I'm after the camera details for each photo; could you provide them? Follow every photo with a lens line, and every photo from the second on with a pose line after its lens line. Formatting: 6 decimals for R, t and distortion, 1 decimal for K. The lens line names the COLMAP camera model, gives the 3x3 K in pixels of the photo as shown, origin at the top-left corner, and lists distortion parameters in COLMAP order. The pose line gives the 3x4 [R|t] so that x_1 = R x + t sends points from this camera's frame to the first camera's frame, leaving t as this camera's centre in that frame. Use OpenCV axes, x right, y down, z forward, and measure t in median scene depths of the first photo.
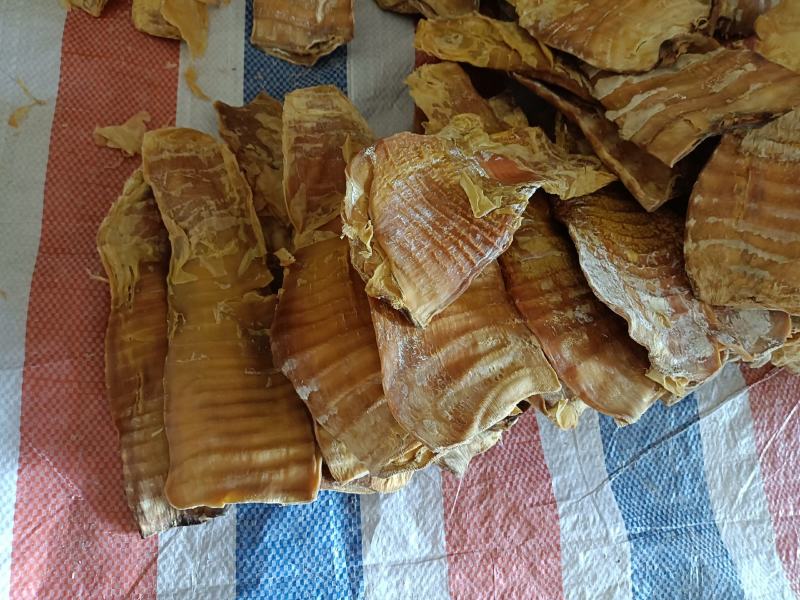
lens RADIAL K [[603.2, 0, 400.0], [0, 603.2, 300.0], [0, 0, 1]] dist [0.016211, -0.002504]
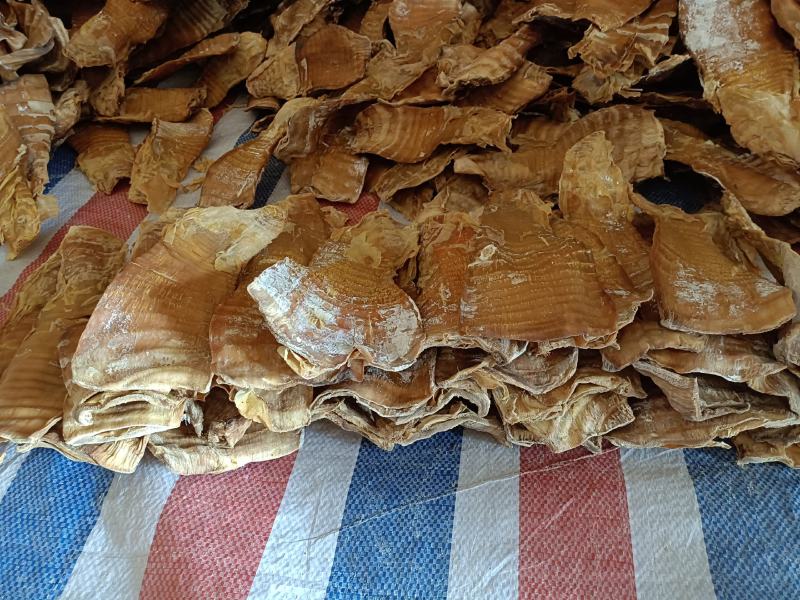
lens RADIAL K [[603.2, 0, 400.0], [0, 603.2, 300.0], [0, 0, 1]] dist [0.016211, -0.002504]
pose [[0.955694, 0.008316, -0.294244, 0.826712], [-0.159314, 0.855159, -0.493278, 0.512614], [0.247523, 0.518300, 0.818595, 0.028194]]
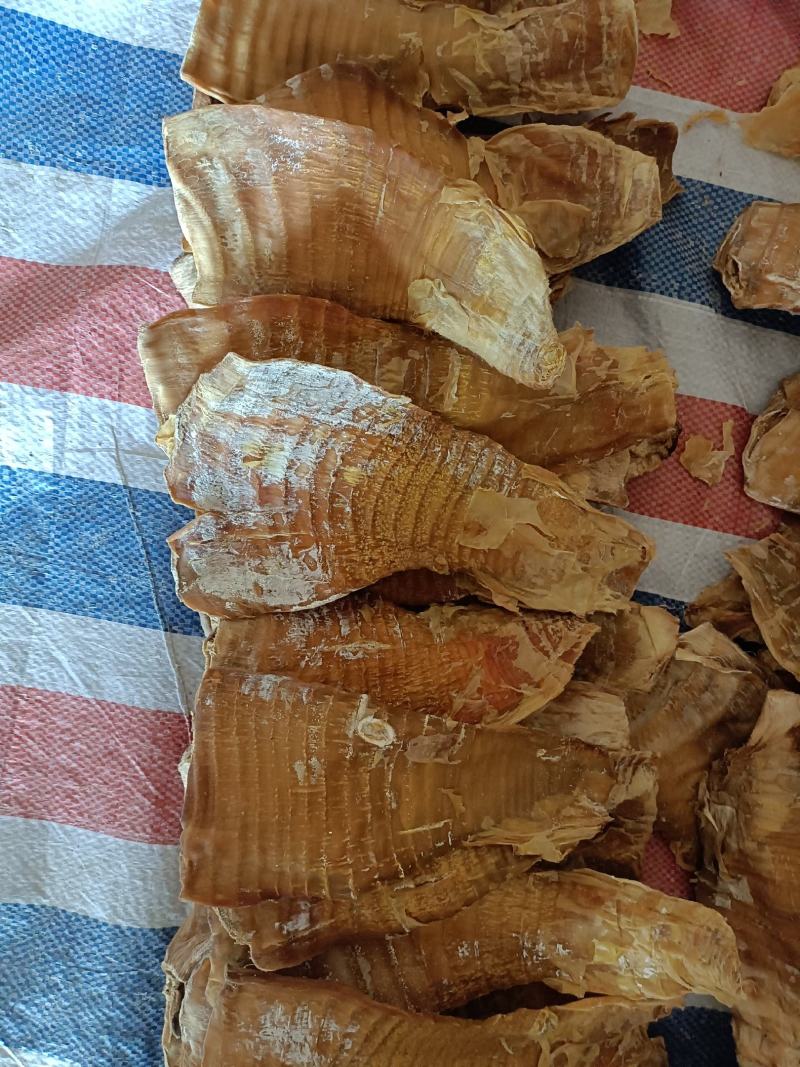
lens RADIAL K [[821.8, 0, 416.8], [0, 821.8, 536.2], [0, 0, 1]] dist [0.008770, -0.002072]
pose [[-0.230400, 0.954401, -0.189825, 0.602179], [-0.965192, -0.199325, 0.169334, -0.324741], [0.123776, 0.222232, 0.967105, -0.009535]]
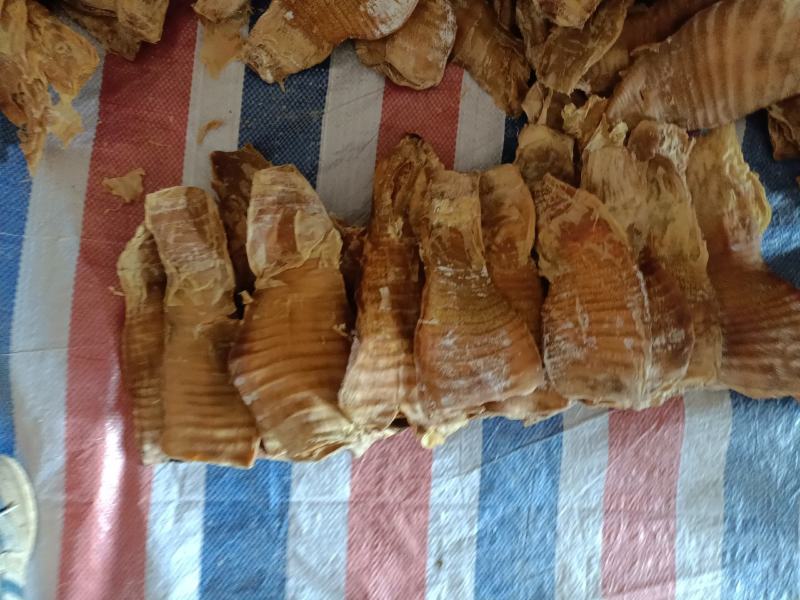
lens RADIAL K [[616.2, 0, 400.0], [0, 616.2, 300.0], [0, 0, 1]] dist [0.008770, -0.002072]
pose [[0.988315, 0.123152, -0.089821, 0.275995], [-0.102102, 0.972399, 0.209801, -0.382127], [0.113179, -0.198178, 0.973610, -0.324478]]
